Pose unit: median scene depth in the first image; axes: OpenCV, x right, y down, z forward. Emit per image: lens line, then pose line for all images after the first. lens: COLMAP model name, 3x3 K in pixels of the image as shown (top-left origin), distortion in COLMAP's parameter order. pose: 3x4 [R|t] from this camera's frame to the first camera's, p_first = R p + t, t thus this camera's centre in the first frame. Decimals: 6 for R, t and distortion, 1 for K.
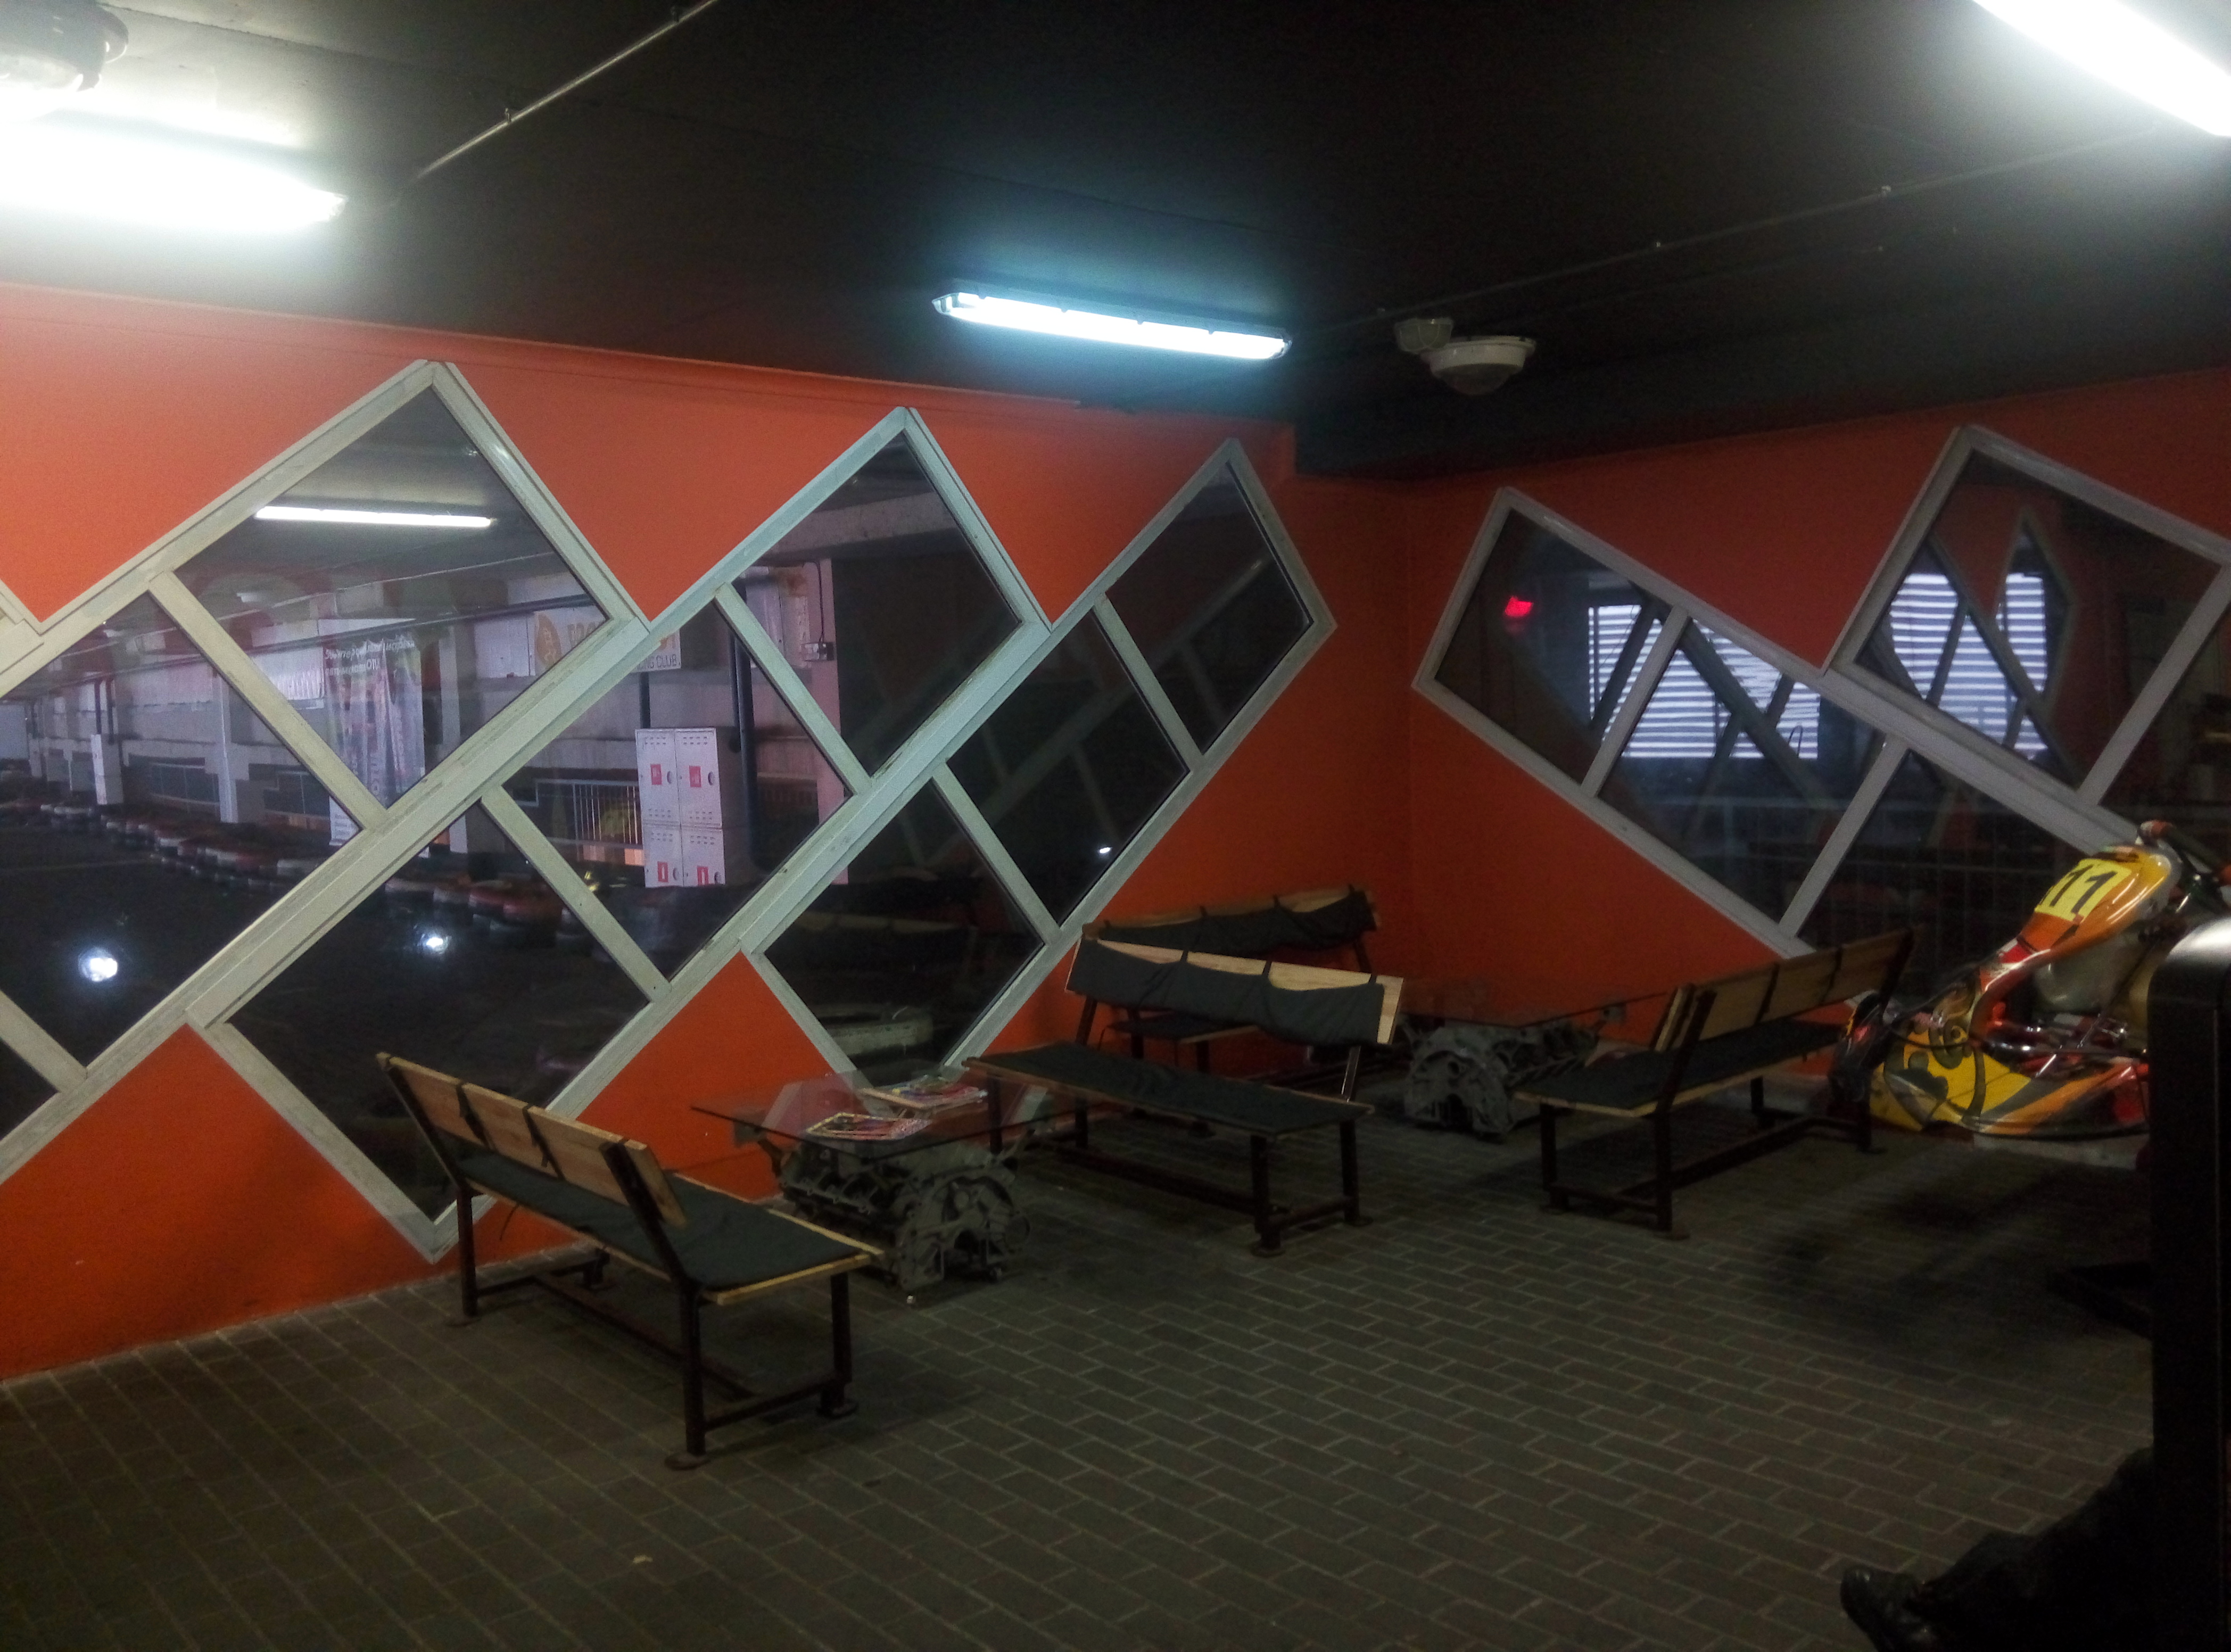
lens RADIAL K [[1829.6, 0, 1115.9], [0, 1829.6, 825.2], [0, 0, 1]] dist [0.009438, -0.012500]
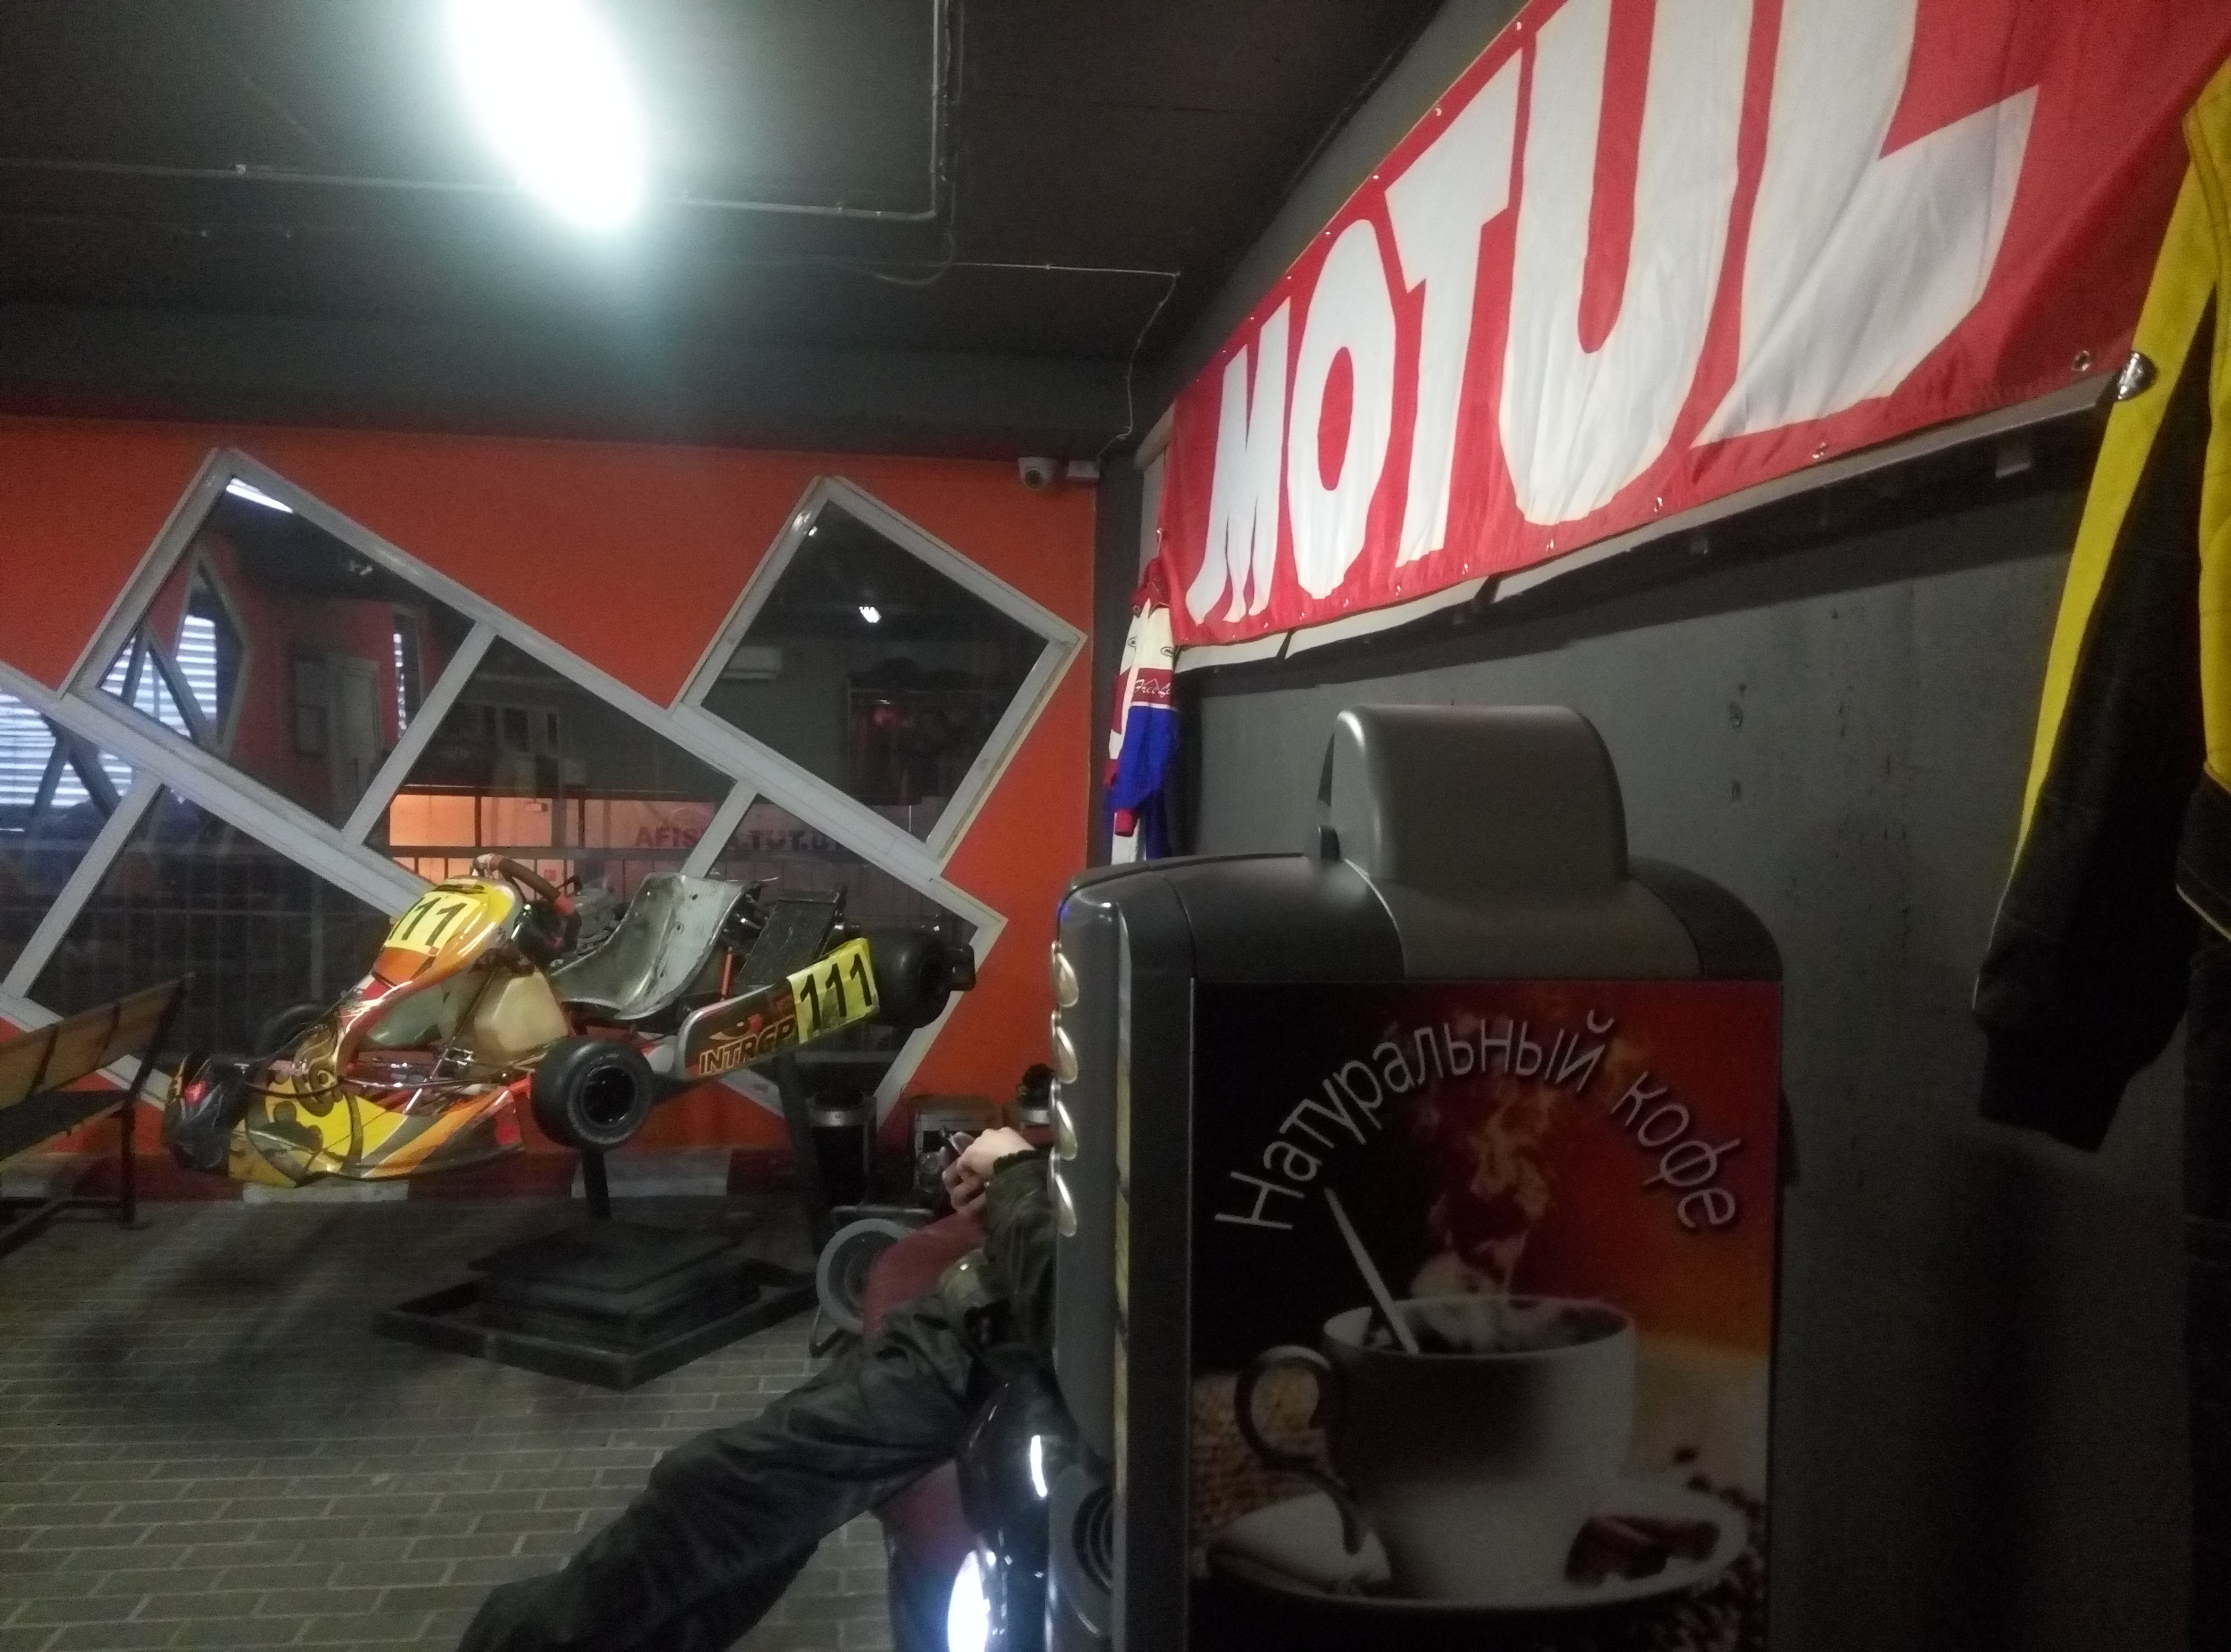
lens RADIAL K [[1829.6, 0, 1115.7], [0, 1829.6, 828.3], [0, 0, 1]] dist [0.009438, -0.012500]
pose [[0.571066, 0.008104, 0.820864, -0.082006], [0.015084, 0.999679, -0.020364, 0.009989], [-0.820765, 0.024011, 0.570761, 0.119700]]
